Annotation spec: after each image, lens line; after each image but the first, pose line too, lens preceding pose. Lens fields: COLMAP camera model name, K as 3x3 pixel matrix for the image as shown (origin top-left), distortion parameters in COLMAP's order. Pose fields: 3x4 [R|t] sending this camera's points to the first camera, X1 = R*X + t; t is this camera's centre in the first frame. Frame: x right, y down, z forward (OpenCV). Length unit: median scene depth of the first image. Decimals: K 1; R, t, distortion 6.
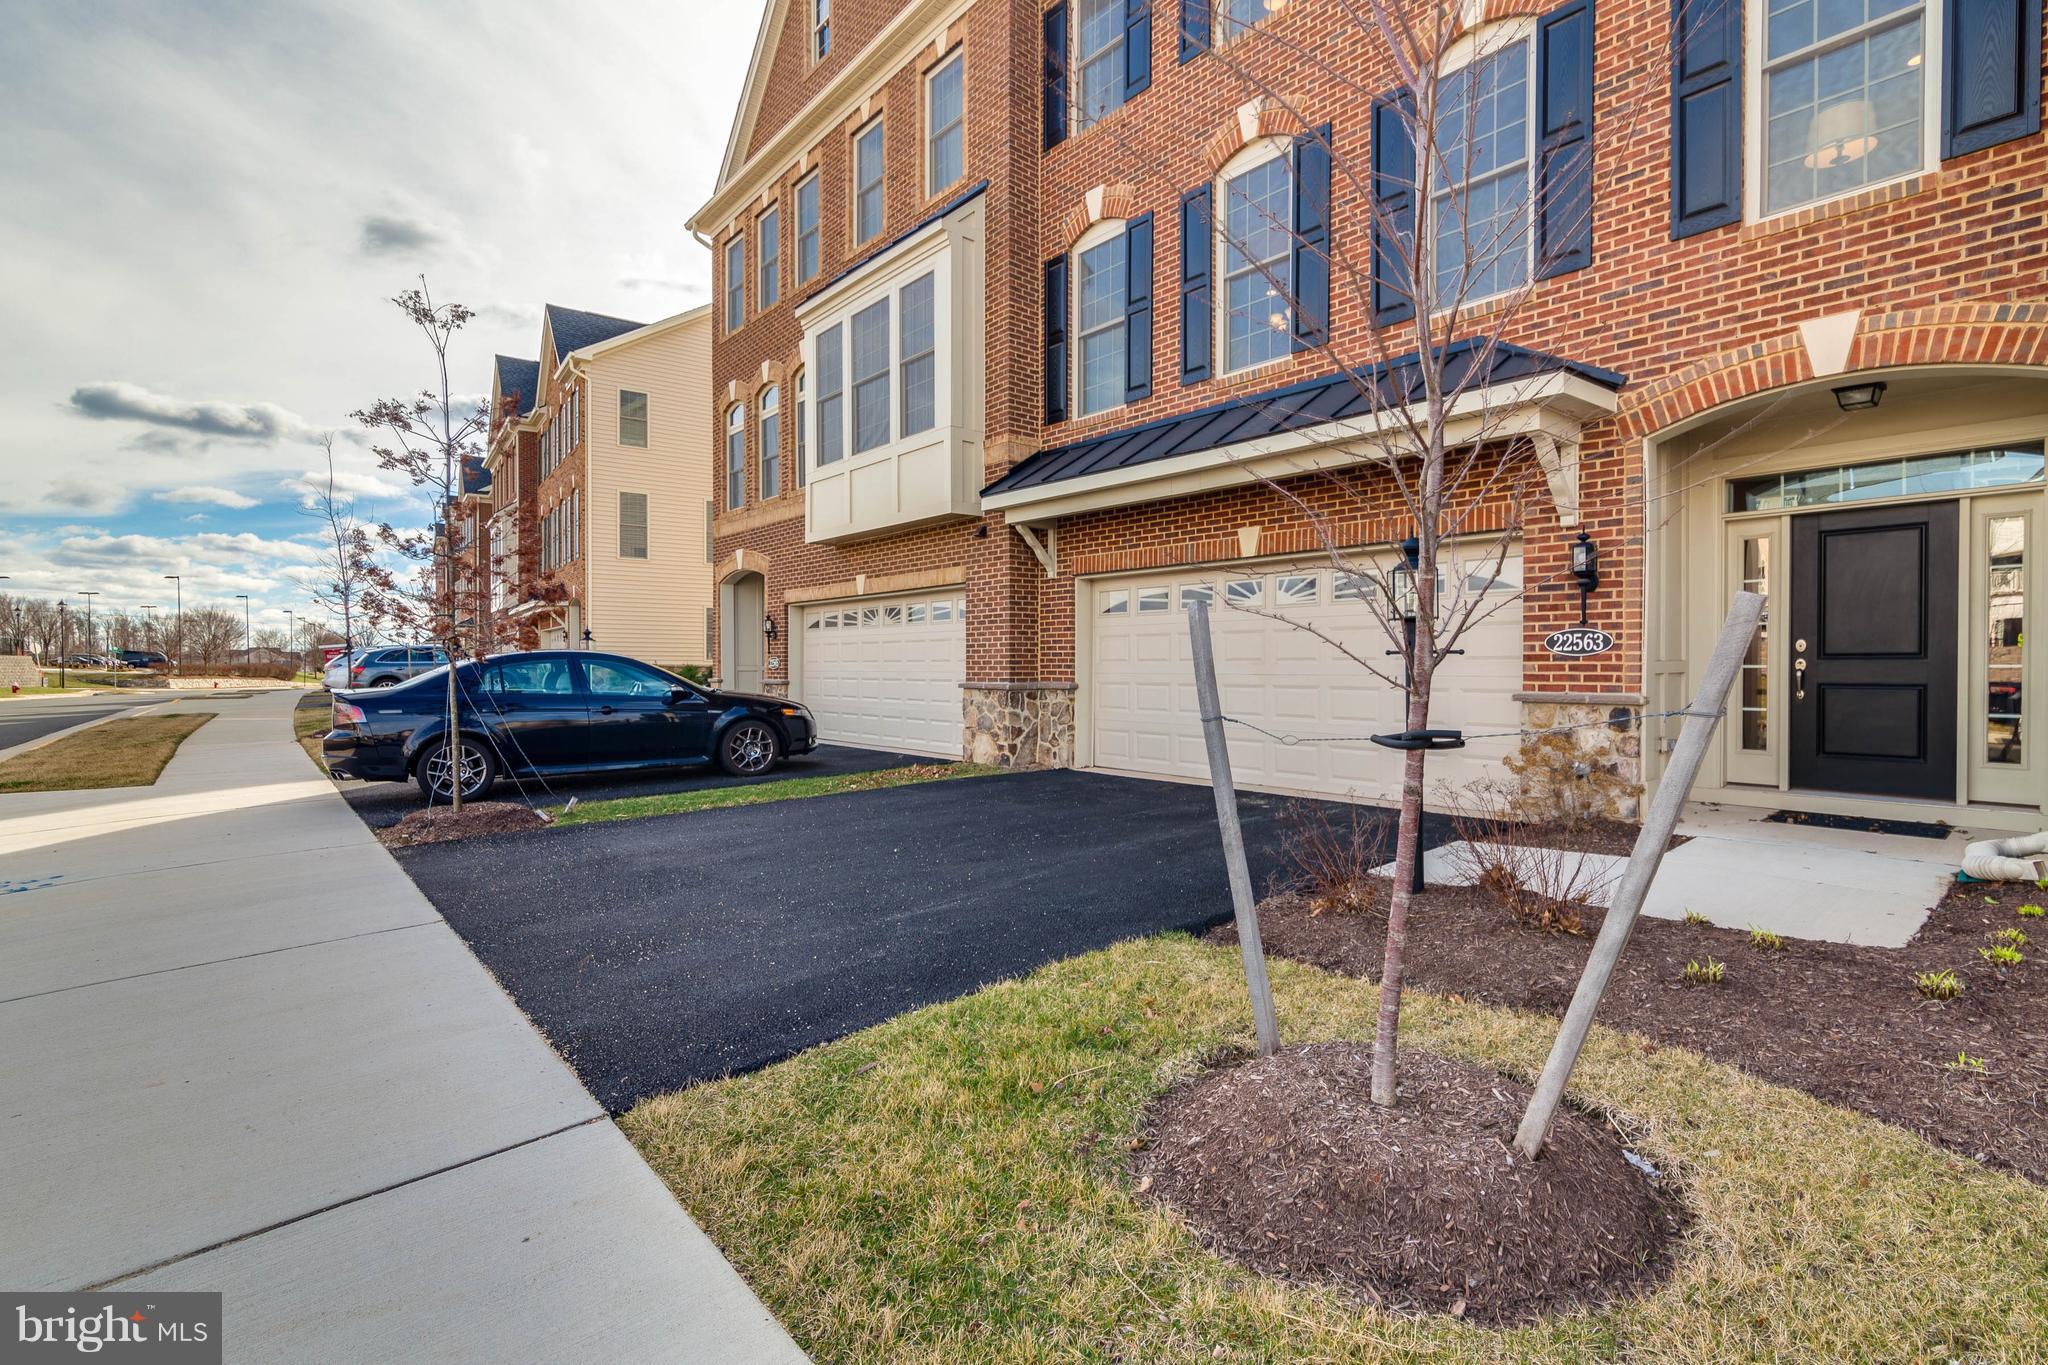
lens RADIAL K [[975.7, 0, 1024.0], [0, 975.7, 682.5], [0, 0, 1]] dist [0.001313, 0.000055]
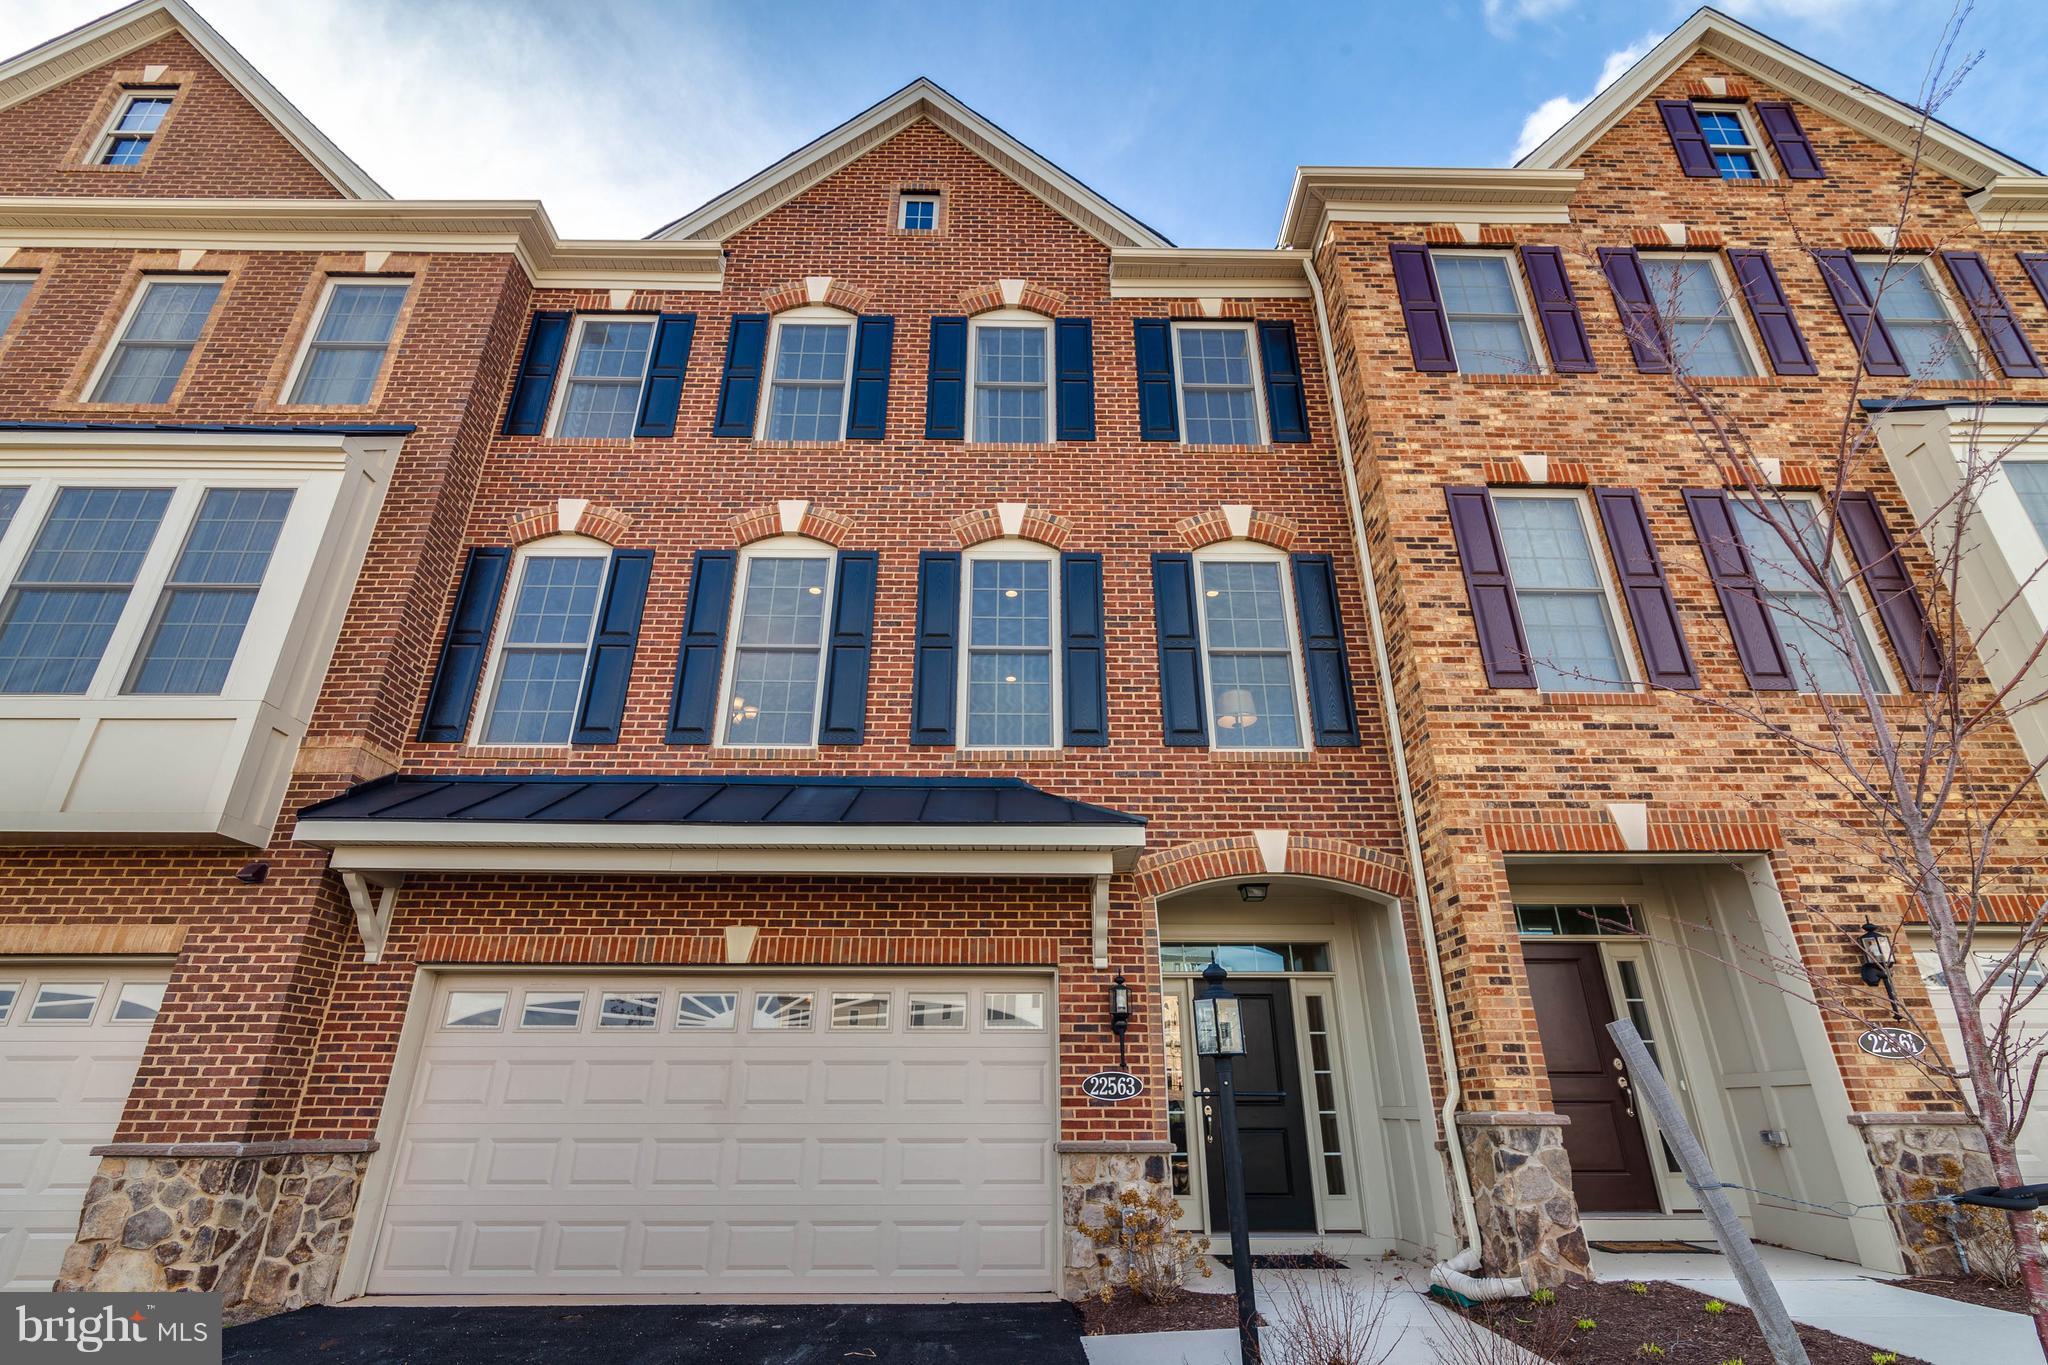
lens RADIAL K [[943.6, 0, 1019.0], [0, 943.6, 690.7], [0, 0, 1]] dist [0.001008, -0.000276]
pose [[0.621006, 0.319184, 0.715872, -0.232633], [0.012230, 0.909272, -0.416024, -0.005463], [-0.783710, 0.267108, 0.560760, 0.287202]]
